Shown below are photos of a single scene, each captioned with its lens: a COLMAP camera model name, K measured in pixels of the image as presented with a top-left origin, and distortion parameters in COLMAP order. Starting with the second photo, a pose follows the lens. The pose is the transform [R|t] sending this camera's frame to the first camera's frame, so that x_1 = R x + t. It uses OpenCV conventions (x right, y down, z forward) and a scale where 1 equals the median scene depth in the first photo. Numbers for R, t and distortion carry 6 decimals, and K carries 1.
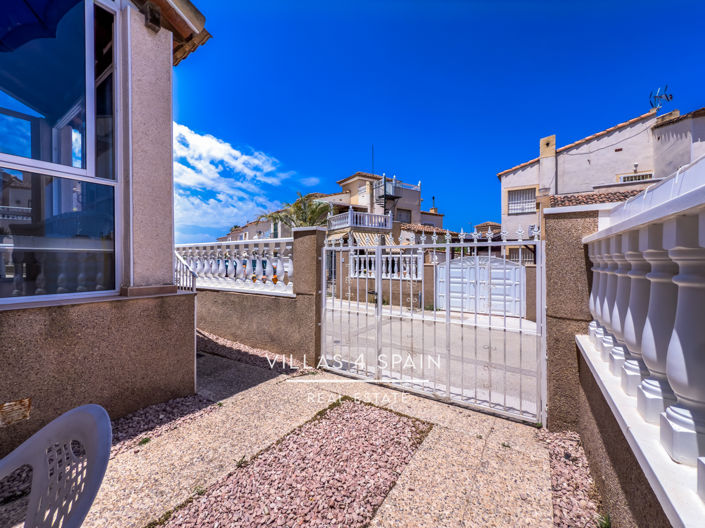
lens RADIAL K [[288.0, 0, 352.5], [0, 288.0, 264.0], [0, 0, 1]] dist [-0.000052, 0.000066]
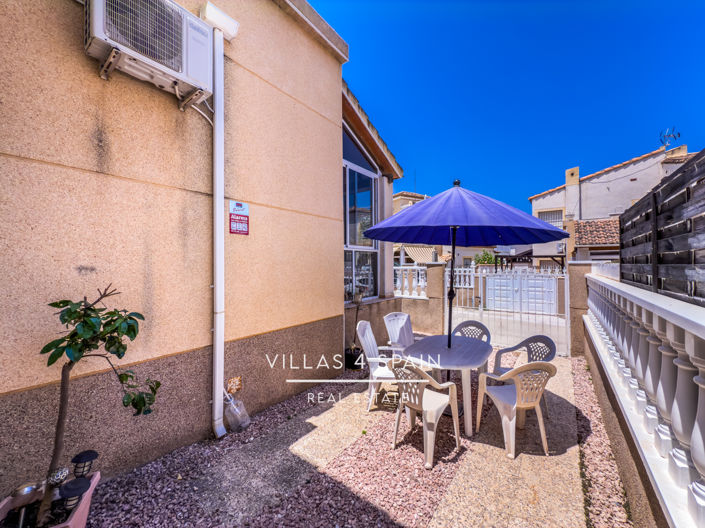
lens RADIAL K [[288.0, 0, 352.5], [0, 288.0, 264.0], [0, 0, 1]] dist [-0.000052, 0.000066]
pose [[0.997964, -0.004156, -0.063645, -0.179142], [0.003198, 0.999880, -0.015150, -0.027416], [0.063700, 0.014916, 0.997858, -0.277781]]
